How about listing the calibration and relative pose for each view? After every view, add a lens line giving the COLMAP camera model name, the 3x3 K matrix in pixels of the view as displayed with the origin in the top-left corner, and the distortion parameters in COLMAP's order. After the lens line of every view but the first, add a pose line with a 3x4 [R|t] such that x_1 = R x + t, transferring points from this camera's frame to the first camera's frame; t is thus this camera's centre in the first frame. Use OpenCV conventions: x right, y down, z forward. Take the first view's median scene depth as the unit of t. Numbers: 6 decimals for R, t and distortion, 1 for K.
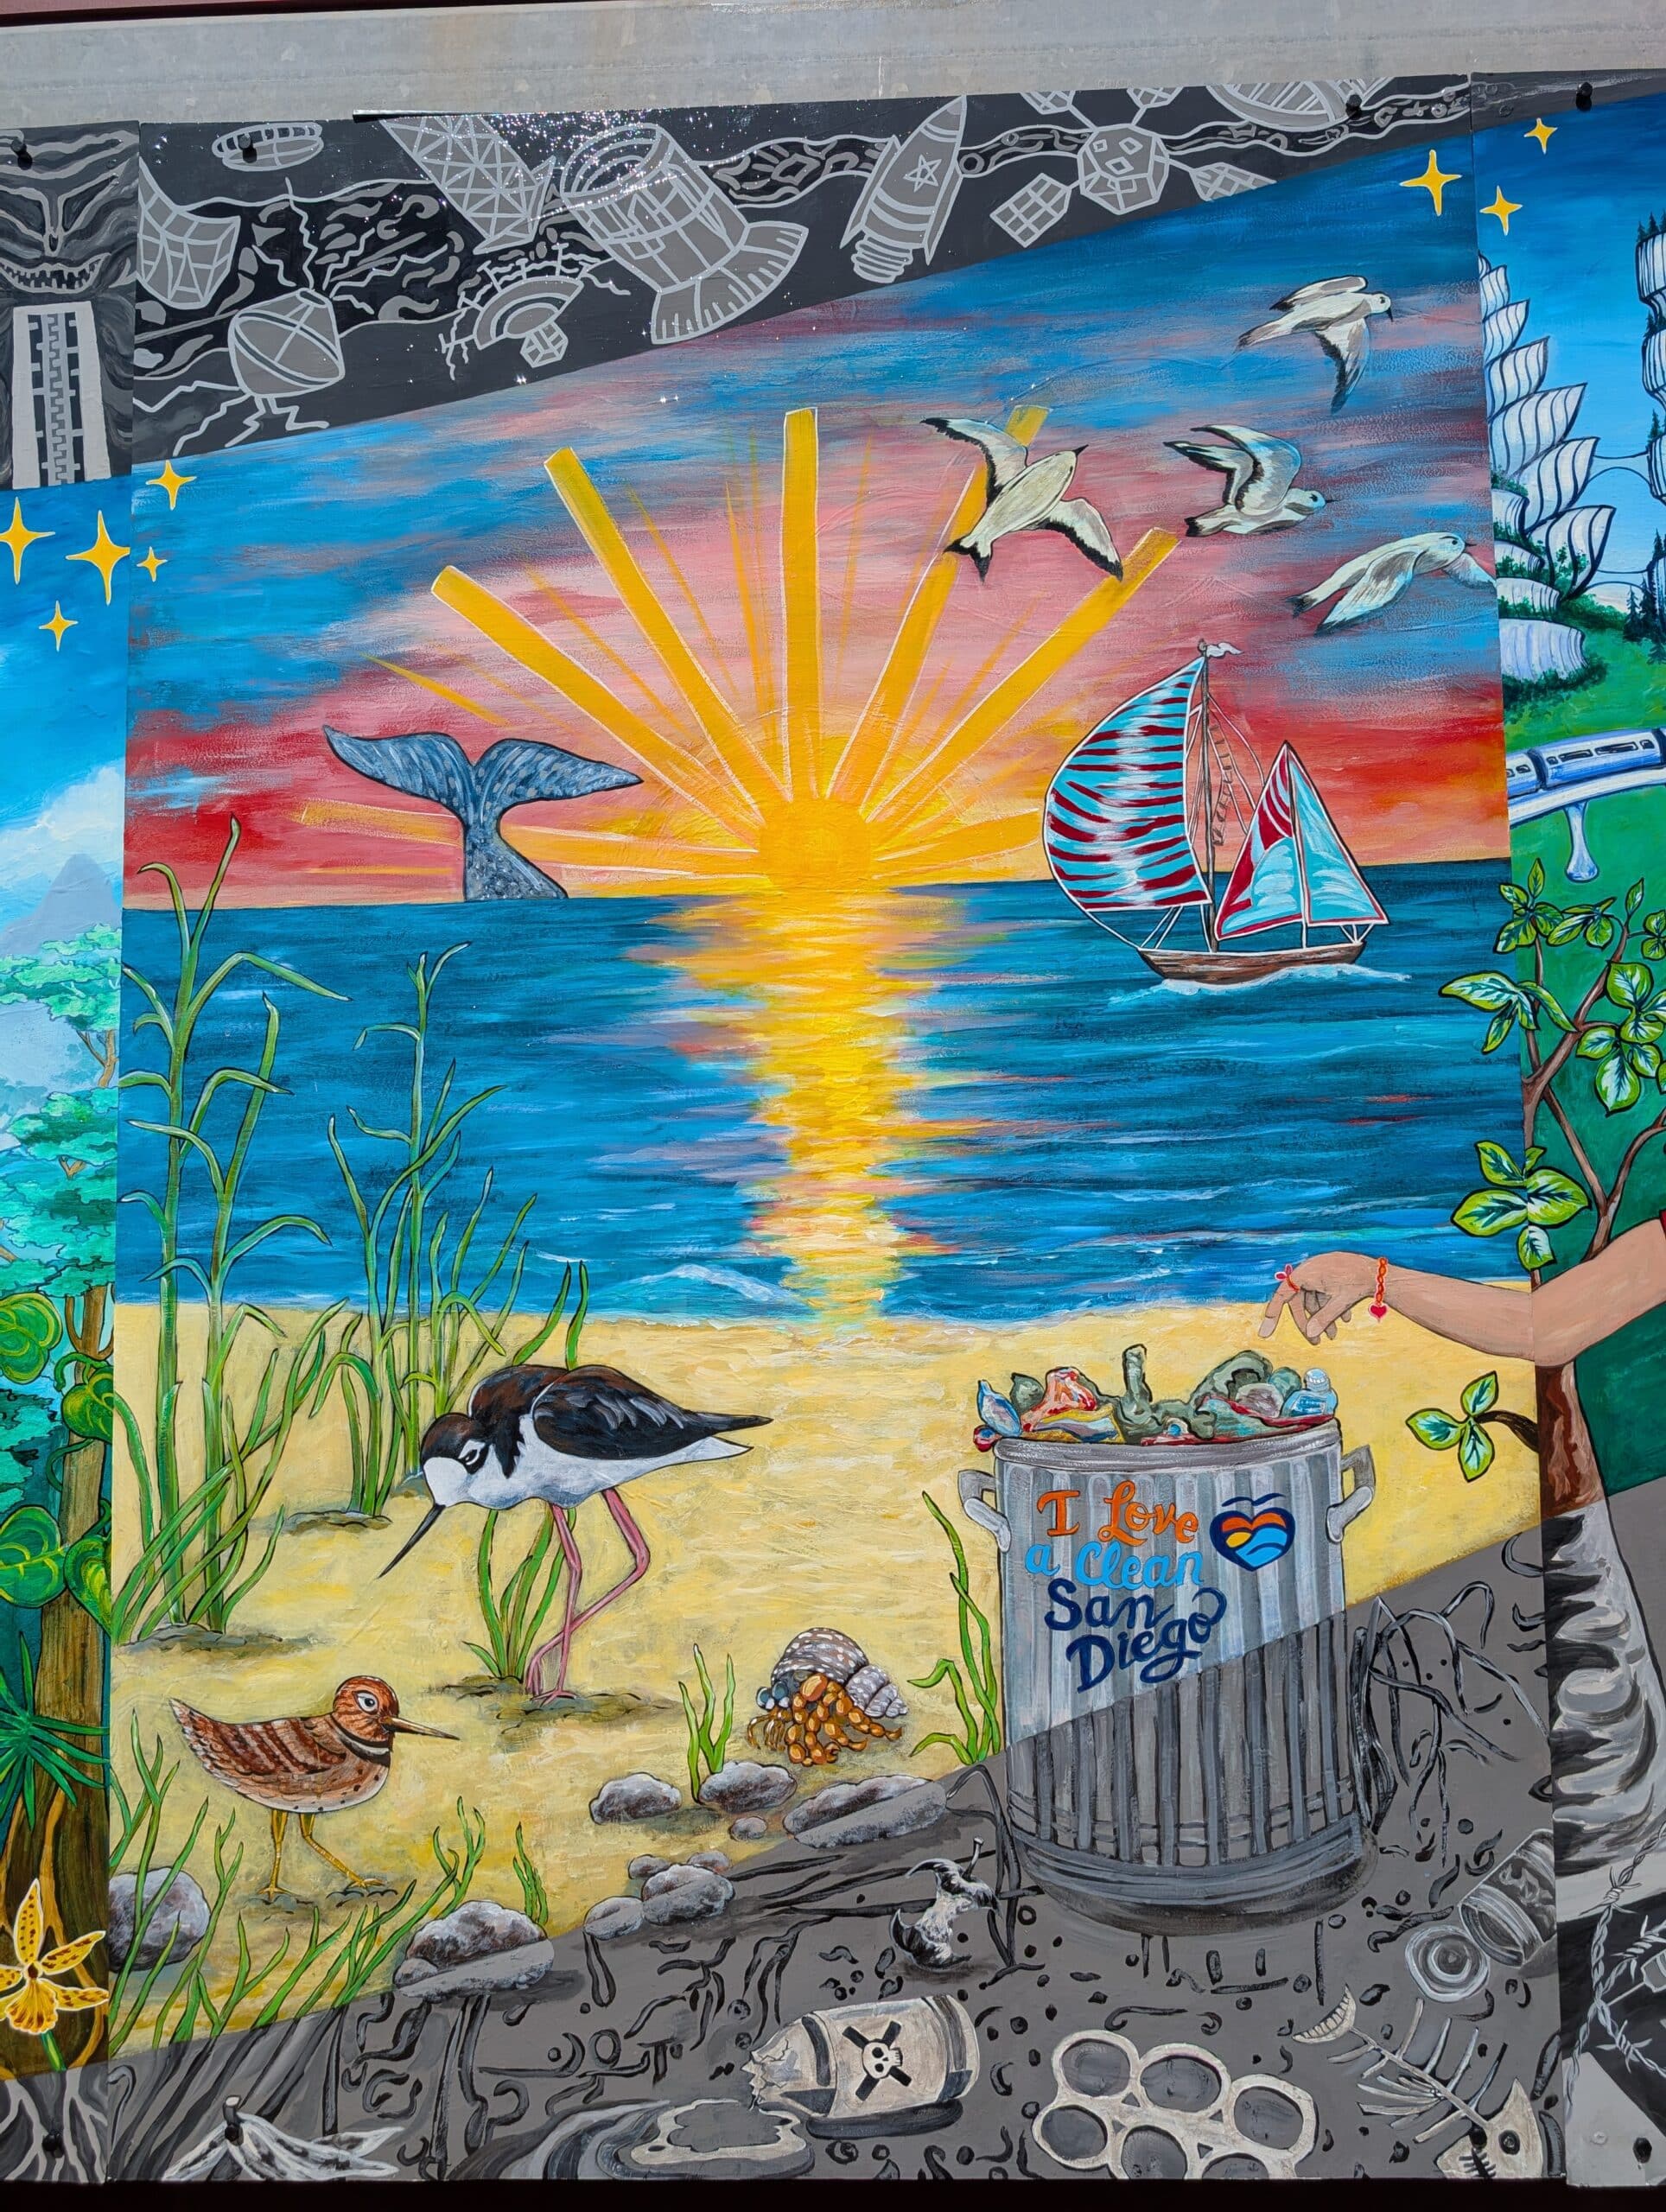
lens RADIAL K [[1554.6, 0, 849.0], [0, 1554.6, 1108.8], [0, 0, 1]] dist [0.014143, -0.012323]
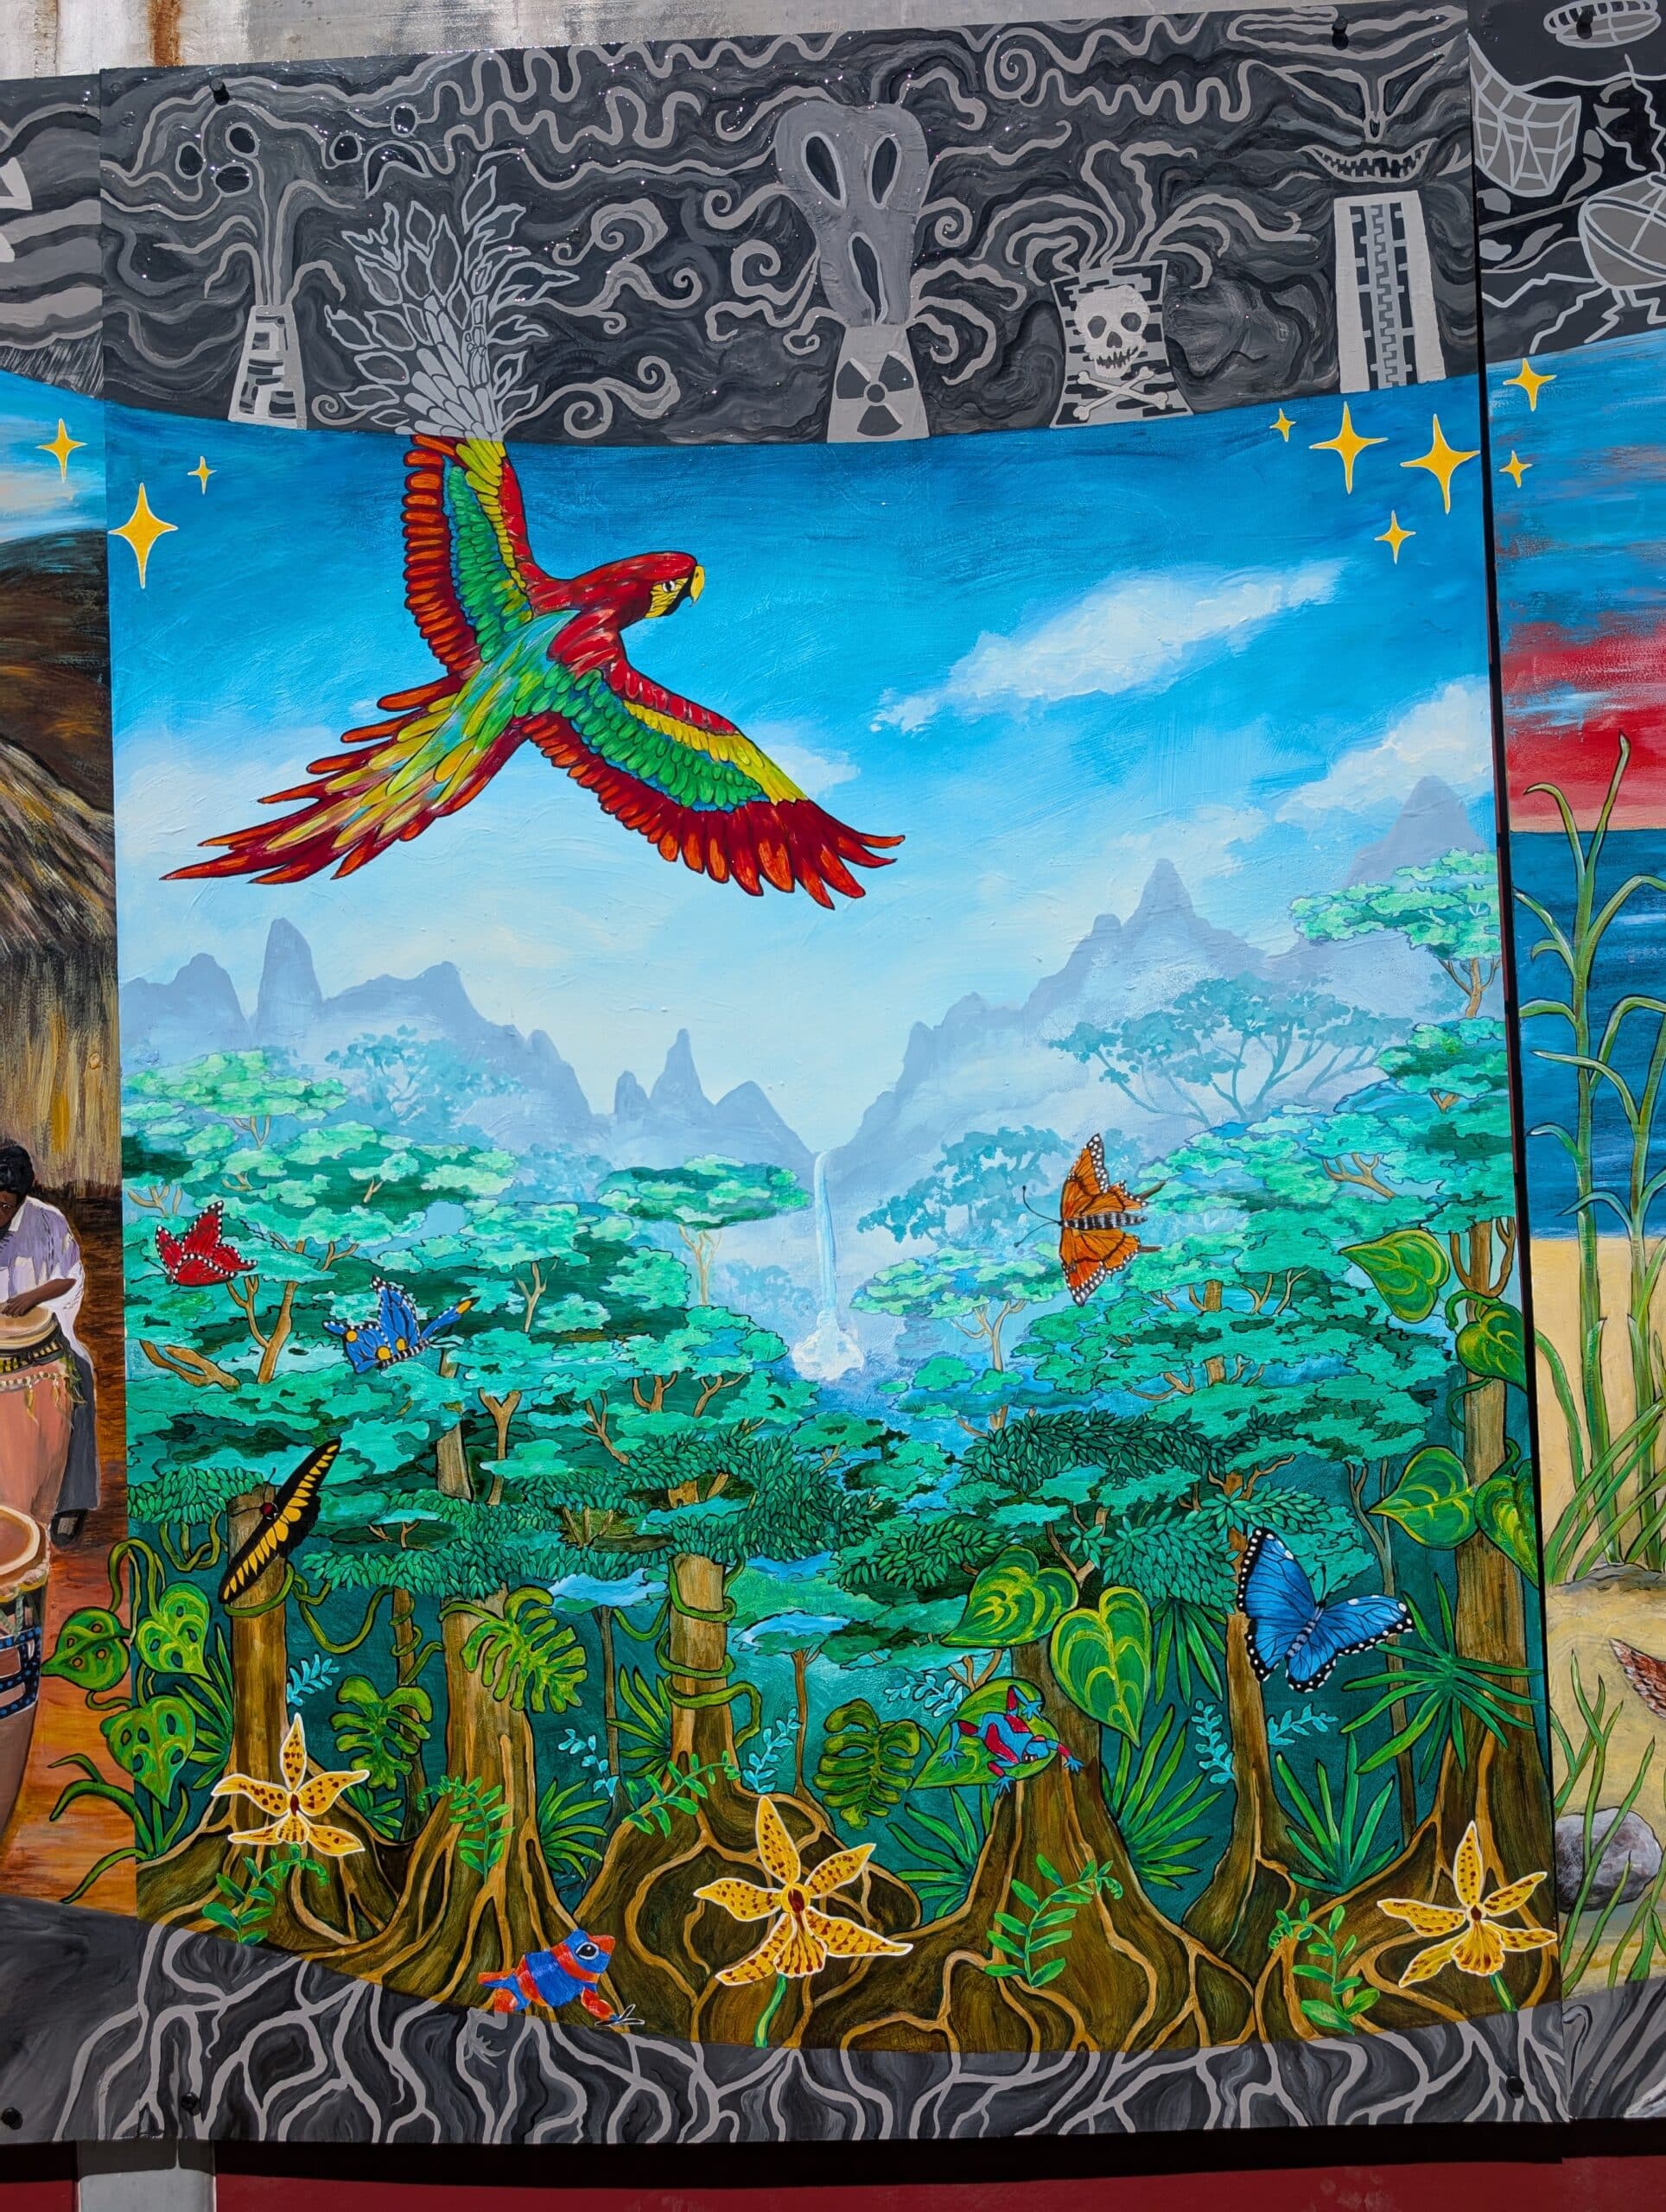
lens RADIAL K [[1554.6, 0, 844.0], [0, 1554.6, 1103.3], [0, 0, 1]] dist [0.014143, -0.012323]
pose [[0.999851, -0.016851, 0.003719, -0.896576], [0.016701, 0.999168, 0.037207, -0.003206], [-0.004342, -0.037139, 0.999301, 0.032582]]
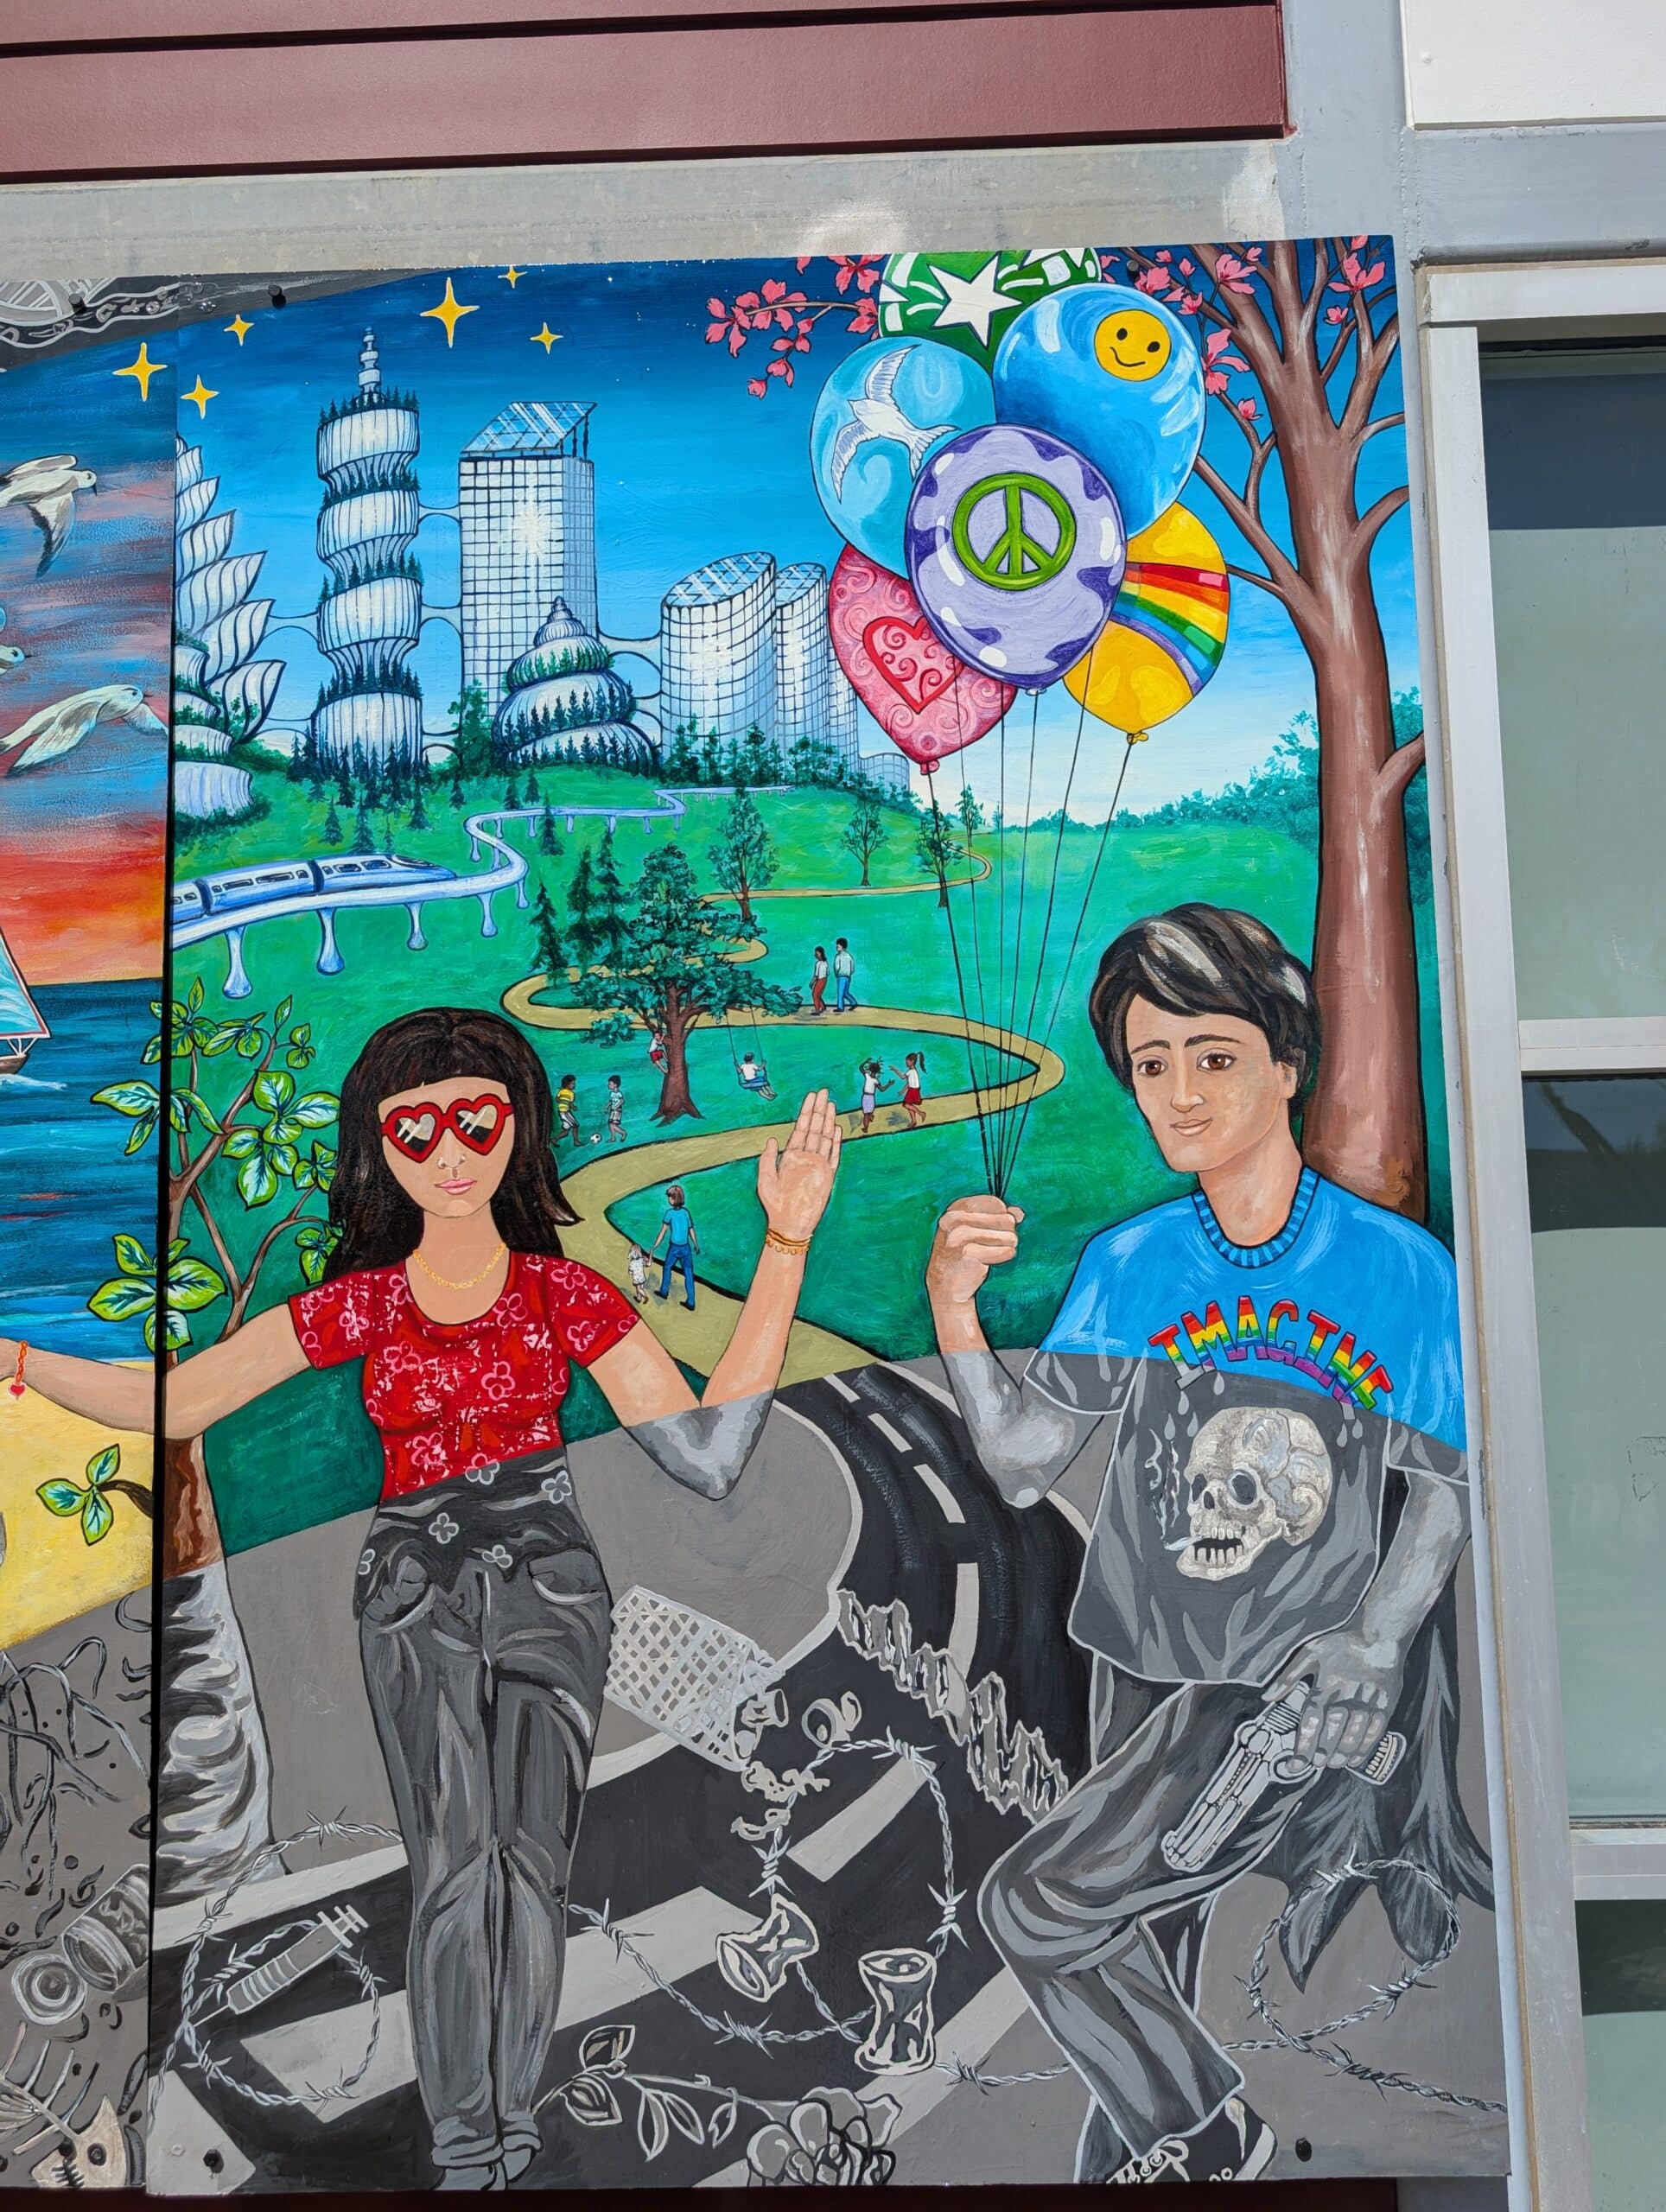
lens RADIAL K [[1554.6, 0, 839.0], [0, 1554.6, 1093.1], [0, 0, 1]] dist [0.014143, -0.012323]
pose [[0.999967, -0.005055, 0.006332, 0.900134], [0.005222, 0.999633, -0.026592, -0.046908], [-0.006195, 0.026624, 0.999626, -0.110366]]
